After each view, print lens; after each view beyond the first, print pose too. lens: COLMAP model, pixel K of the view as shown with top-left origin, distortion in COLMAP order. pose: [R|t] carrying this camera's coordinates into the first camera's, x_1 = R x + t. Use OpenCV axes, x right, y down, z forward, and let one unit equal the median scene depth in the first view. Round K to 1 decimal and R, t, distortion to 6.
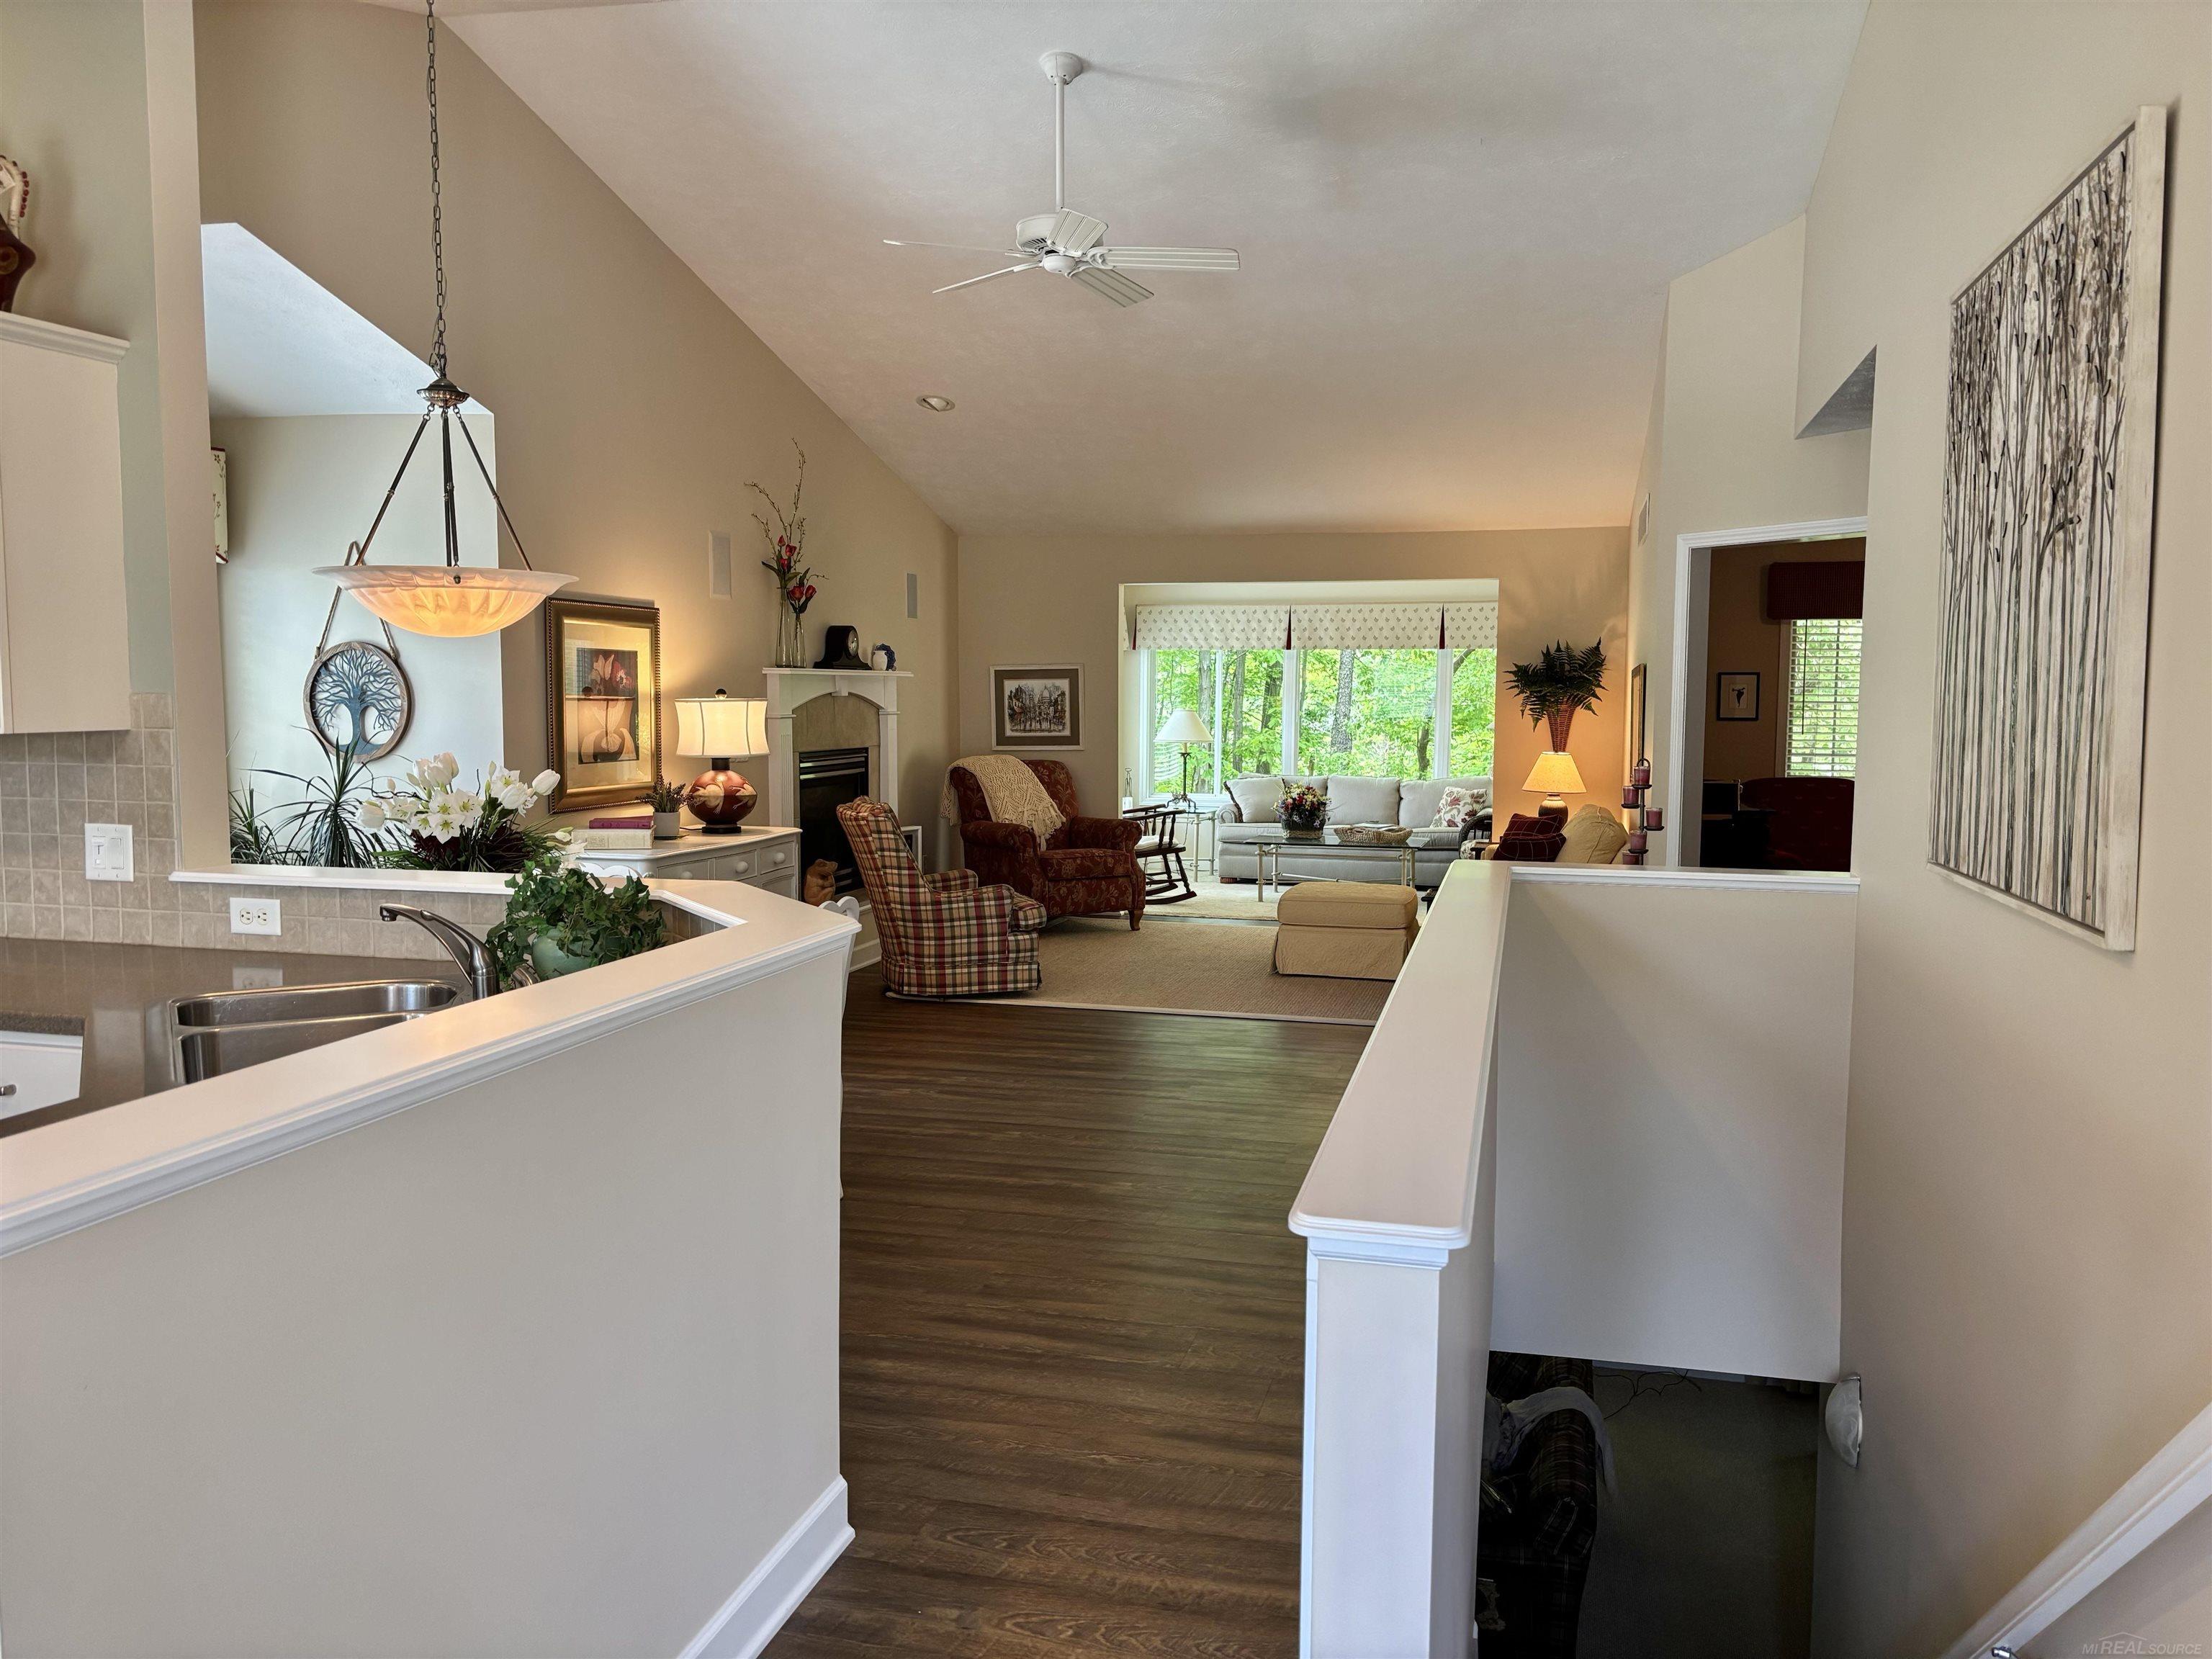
lens RADIAL K [[1682.8, 0, 1095.6], [0, 1682.8, 814.5], [0, 0, 1]] dist [0.024169, -0.009694]
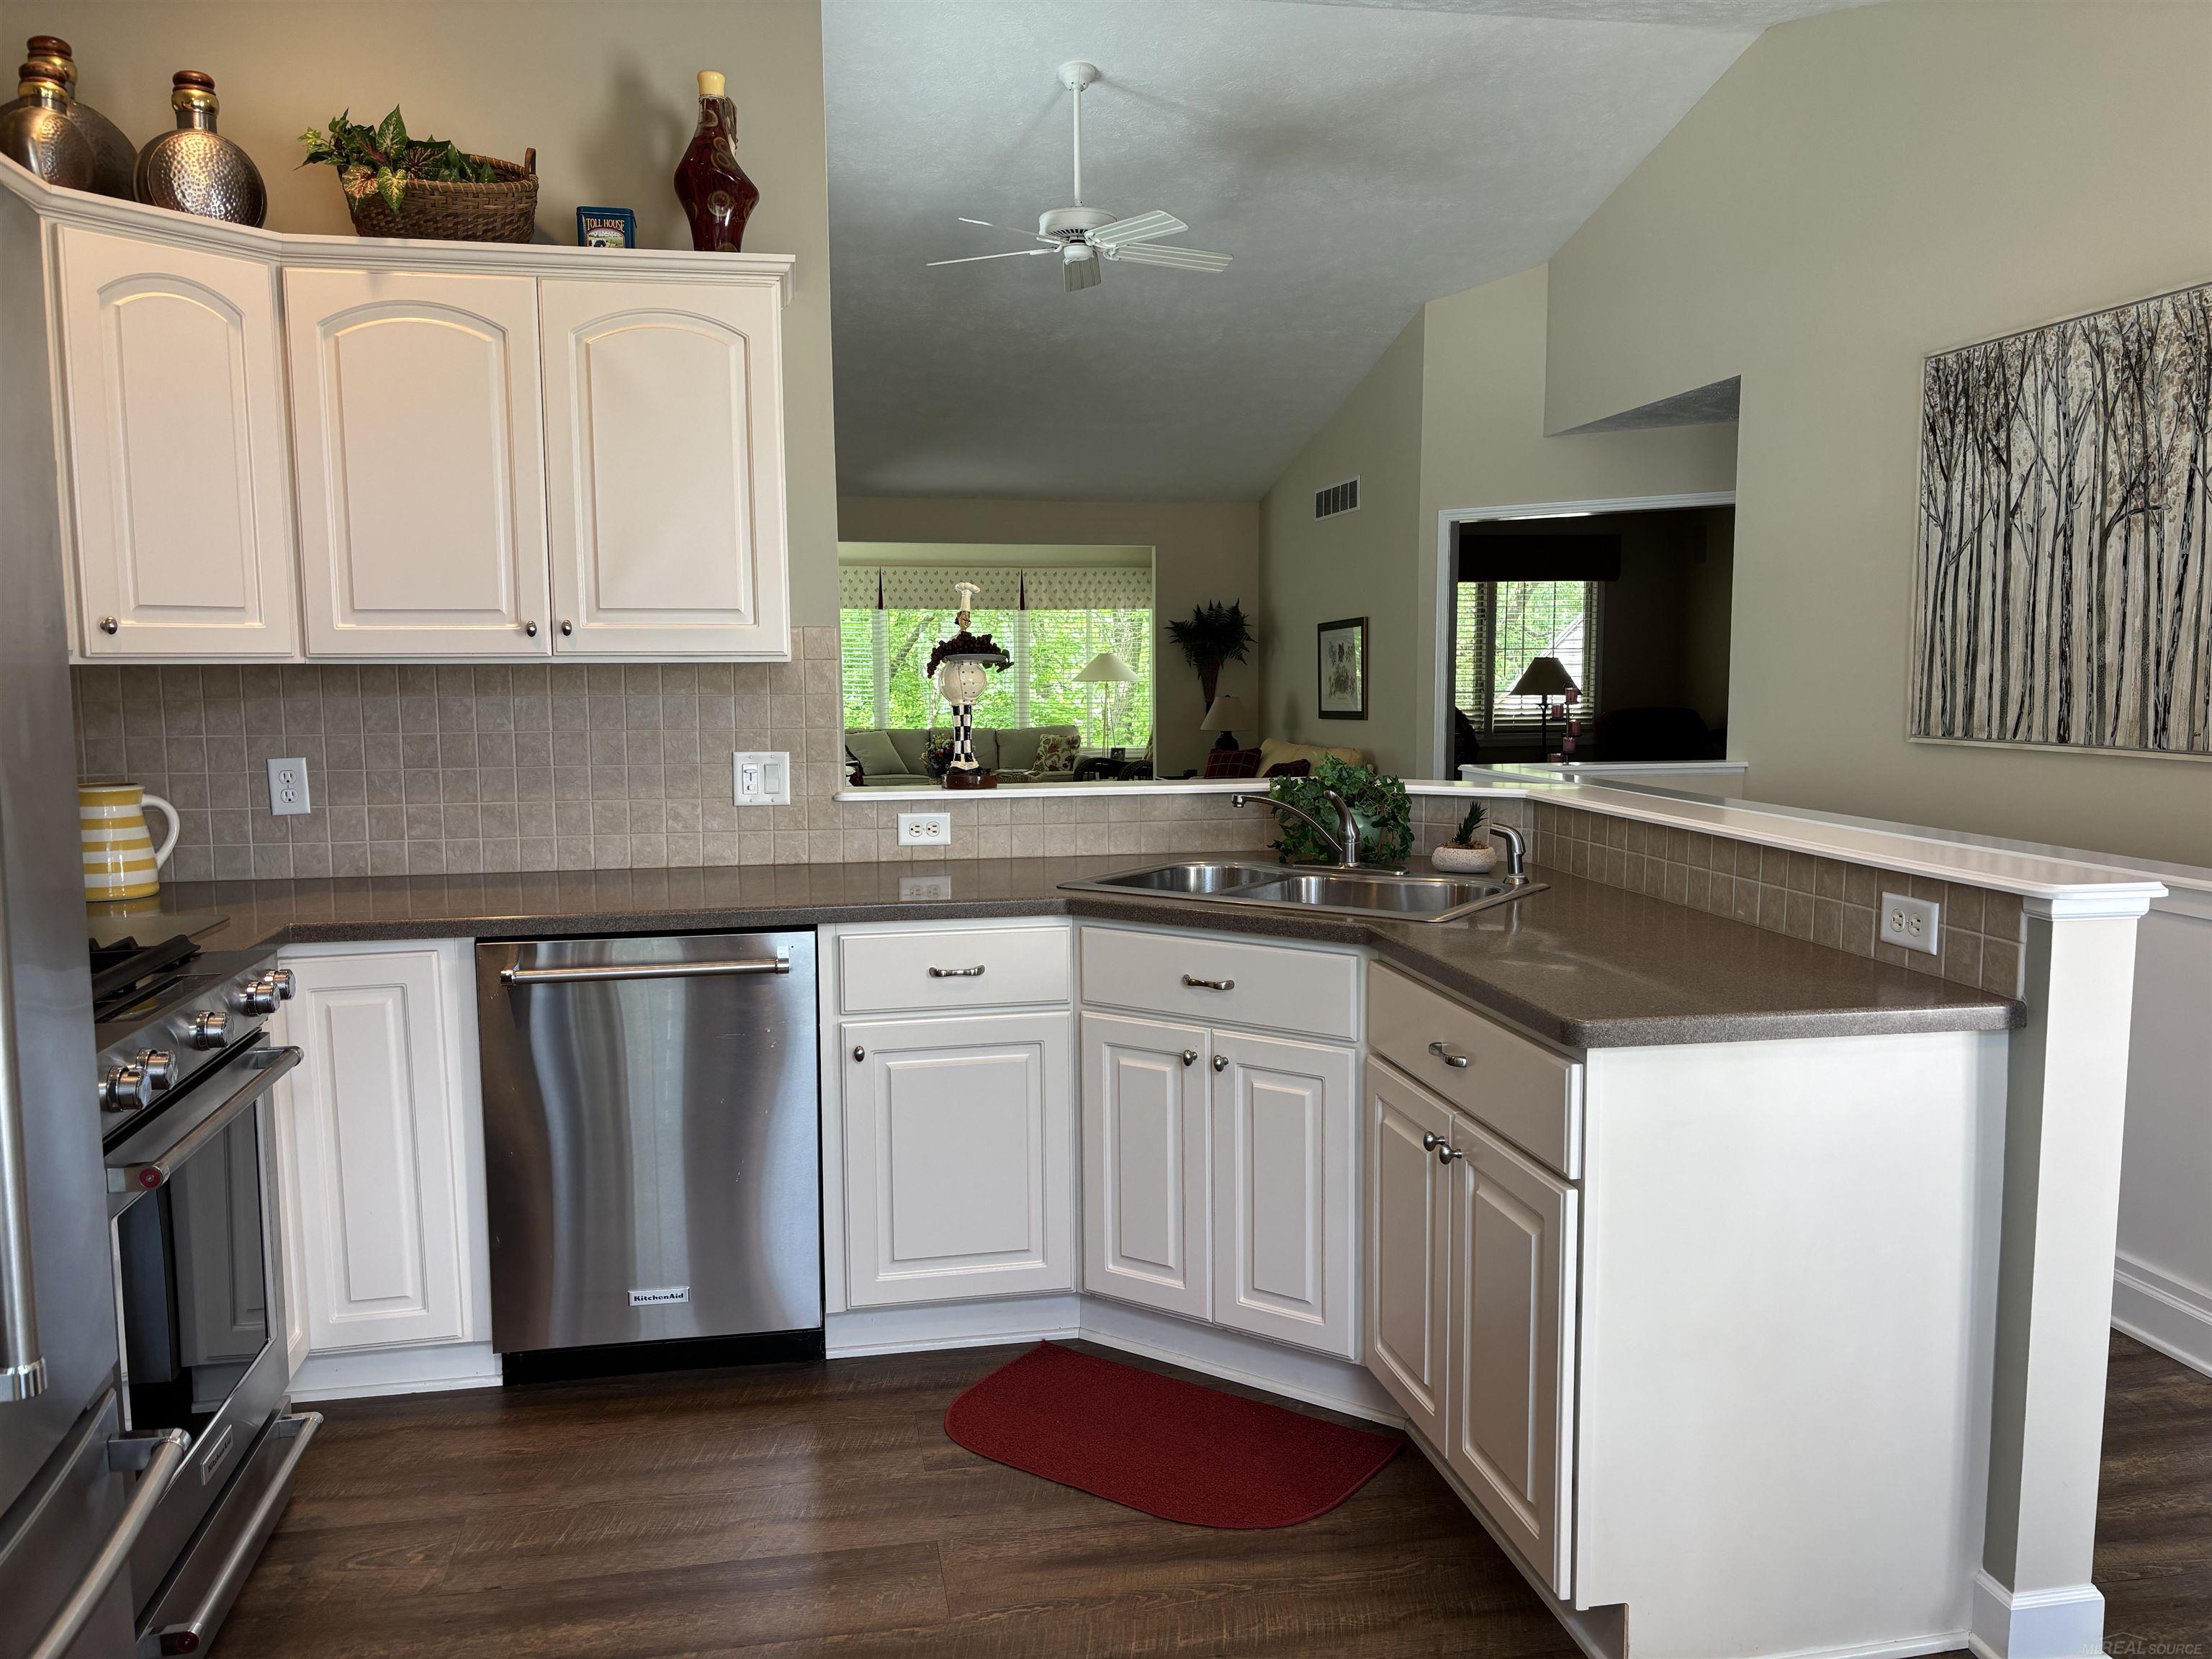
lens RADIAL K [[1682.8, 0, 1094.8], [0, 1682.8, 831.4], [0, 0, 1]] dist [0.024169, -0.009694]
pose [[0.904050, -0.055560, 0.423799, -0.343125], [0.044075, 0.998348, 0.036861, 0.010450], [-0.425147, -0.014645, 0.905006, -0.014600]]
